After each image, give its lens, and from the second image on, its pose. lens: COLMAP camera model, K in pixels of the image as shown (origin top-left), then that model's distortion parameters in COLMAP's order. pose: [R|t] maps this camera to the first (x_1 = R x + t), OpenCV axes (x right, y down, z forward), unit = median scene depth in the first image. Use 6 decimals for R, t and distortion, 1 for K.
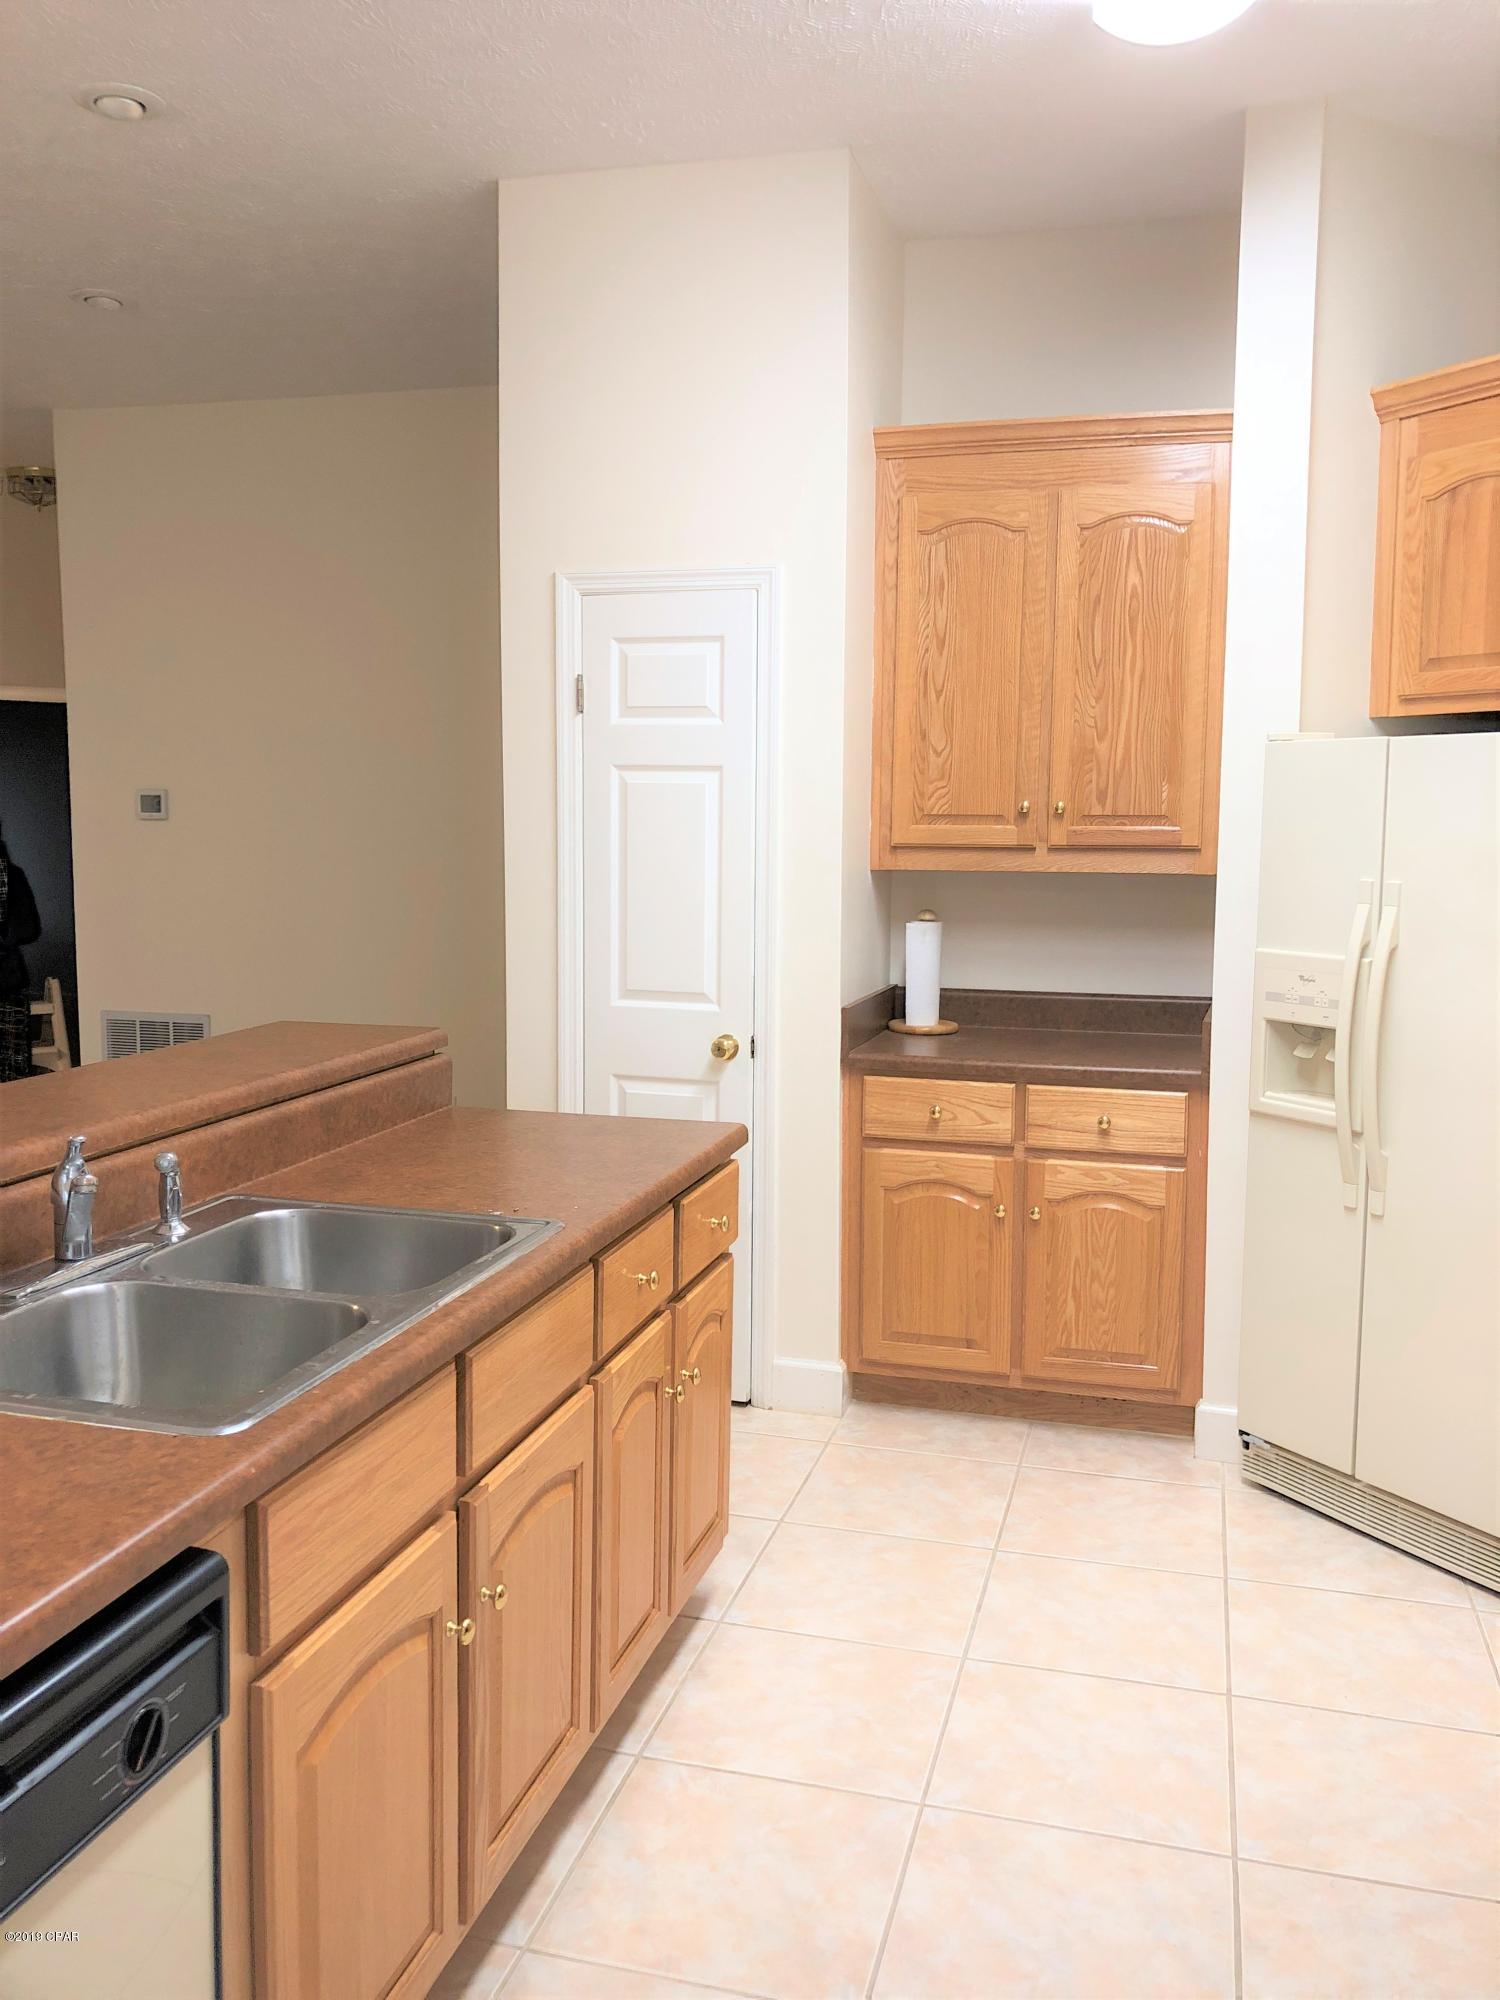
lens RADIAL K [[1638.9, 0, 754.0], [0, 1638.9, 986.7], [0, 0, 1]] dist [0.020966, -0.007886]
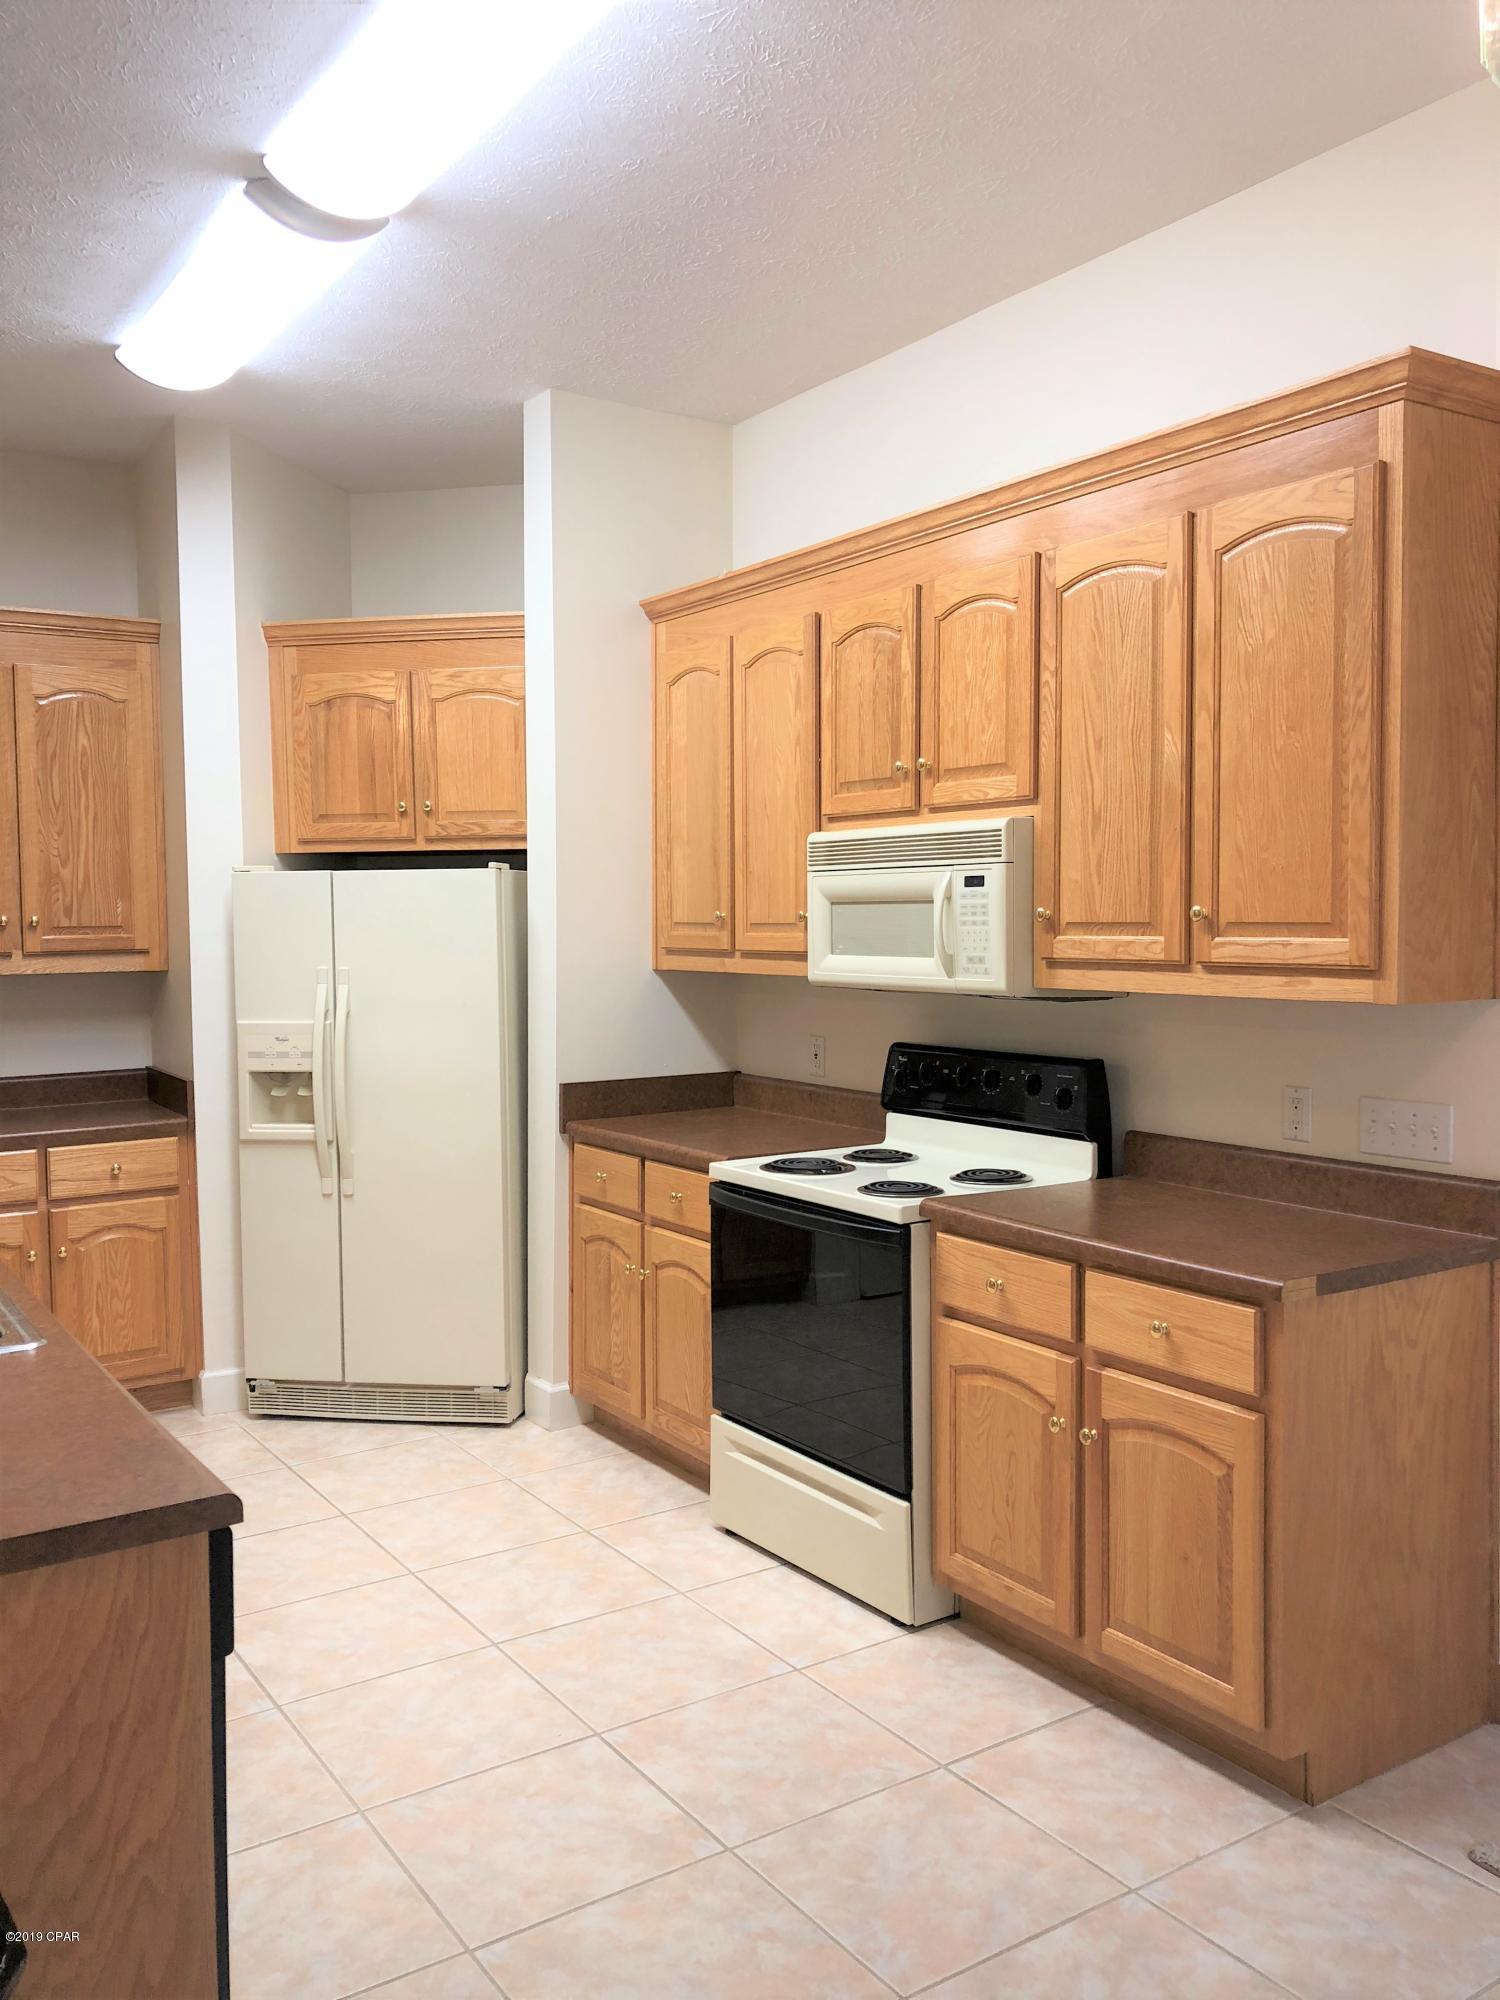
lens RADIAL K [[1638.9, 0, 754.0], [0, 1638.9, 986.7], [0, 0, 1]] dist [0.020966, -0.007886]
pose [[0.661477, -0.056303, 0.747849, -0.400212], [0.096902, 0.995236, -0.010783, 0.004318], [-0.743679, 0.079601, 0.663781, -0.218314]]
